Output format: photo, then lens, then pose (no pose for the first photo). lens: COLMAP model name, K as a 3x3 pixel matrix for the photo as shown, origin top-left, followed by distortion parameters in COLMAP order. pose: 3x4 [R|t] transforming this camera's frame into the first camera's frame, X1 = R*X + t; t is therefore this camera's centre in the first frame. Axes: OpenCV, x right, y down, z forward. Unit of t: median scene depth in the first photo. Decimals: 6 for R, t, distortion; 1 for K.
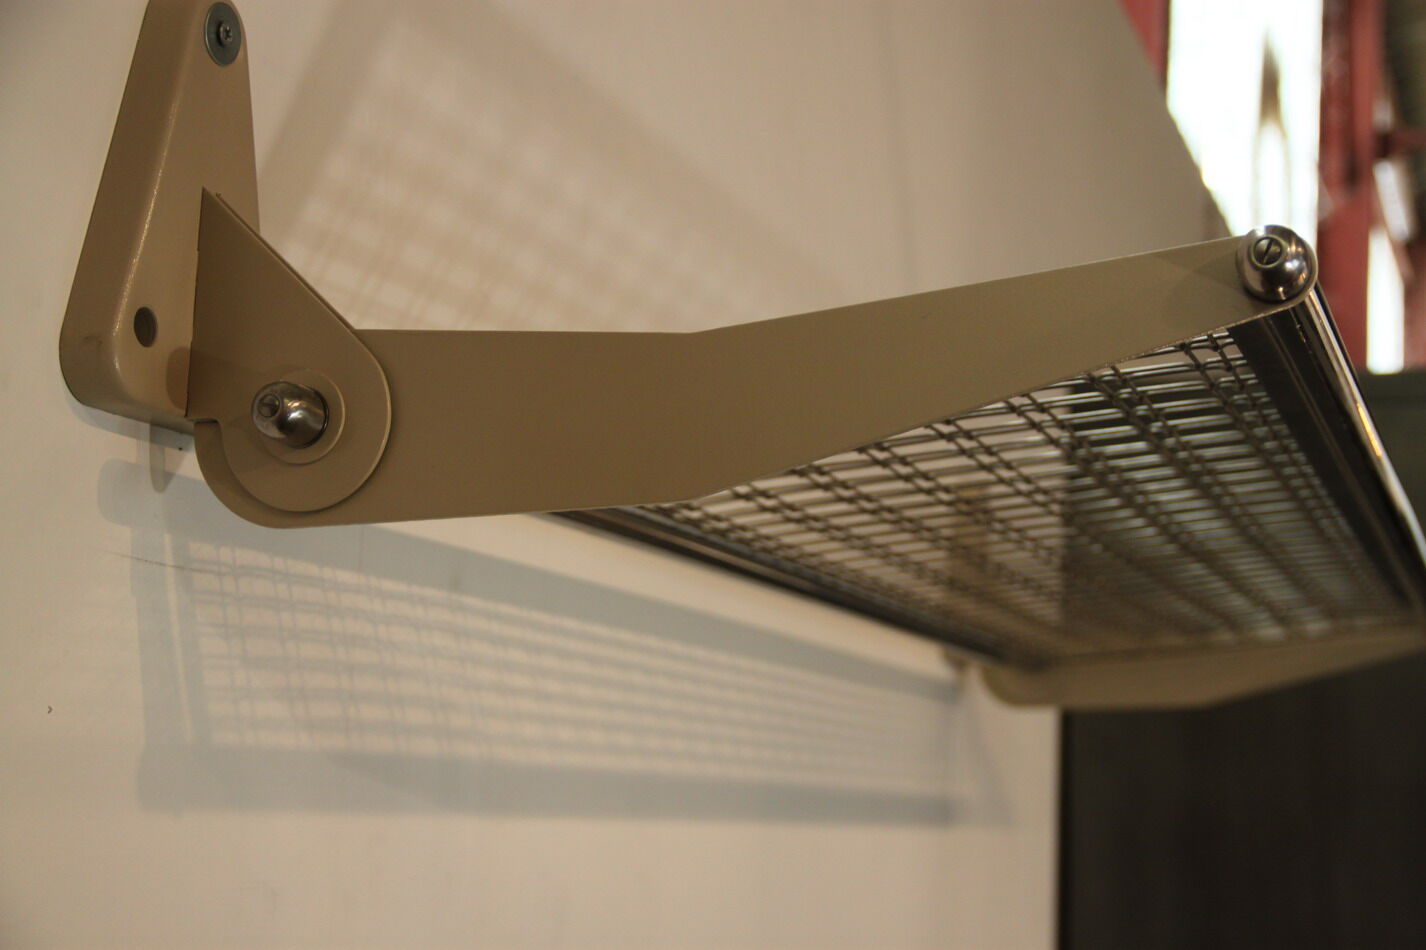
lens RADIAL K [[2227.7, 0, 713.0], [0, 2227.7, 475.0], [0, 0, 1]] dist [0.197724, -0.021371]
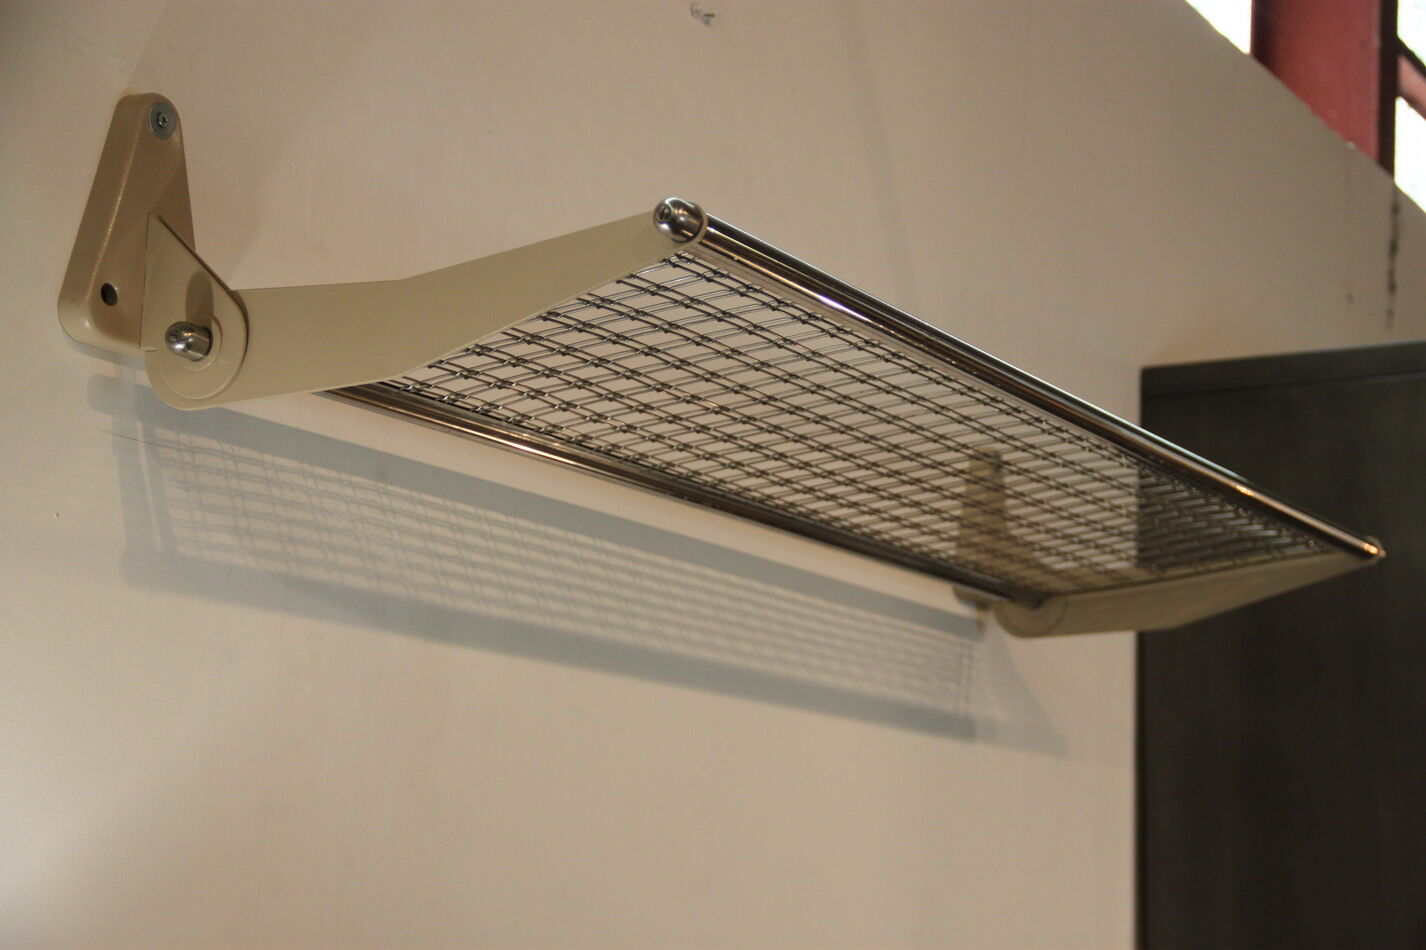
lens RADIAL K [[2492.1, 0, 713.0], [0, 2492.1, 475.0], [0, 0, 1]] dist [0.153871, 0.972250]
pose [[0.981894, -0.033334, -0.186476, 0.462293], [0.026959, 0.998965, -0.036624, 0.129240], [0.187504, 0.030933, 0.981777, -0.661169]]
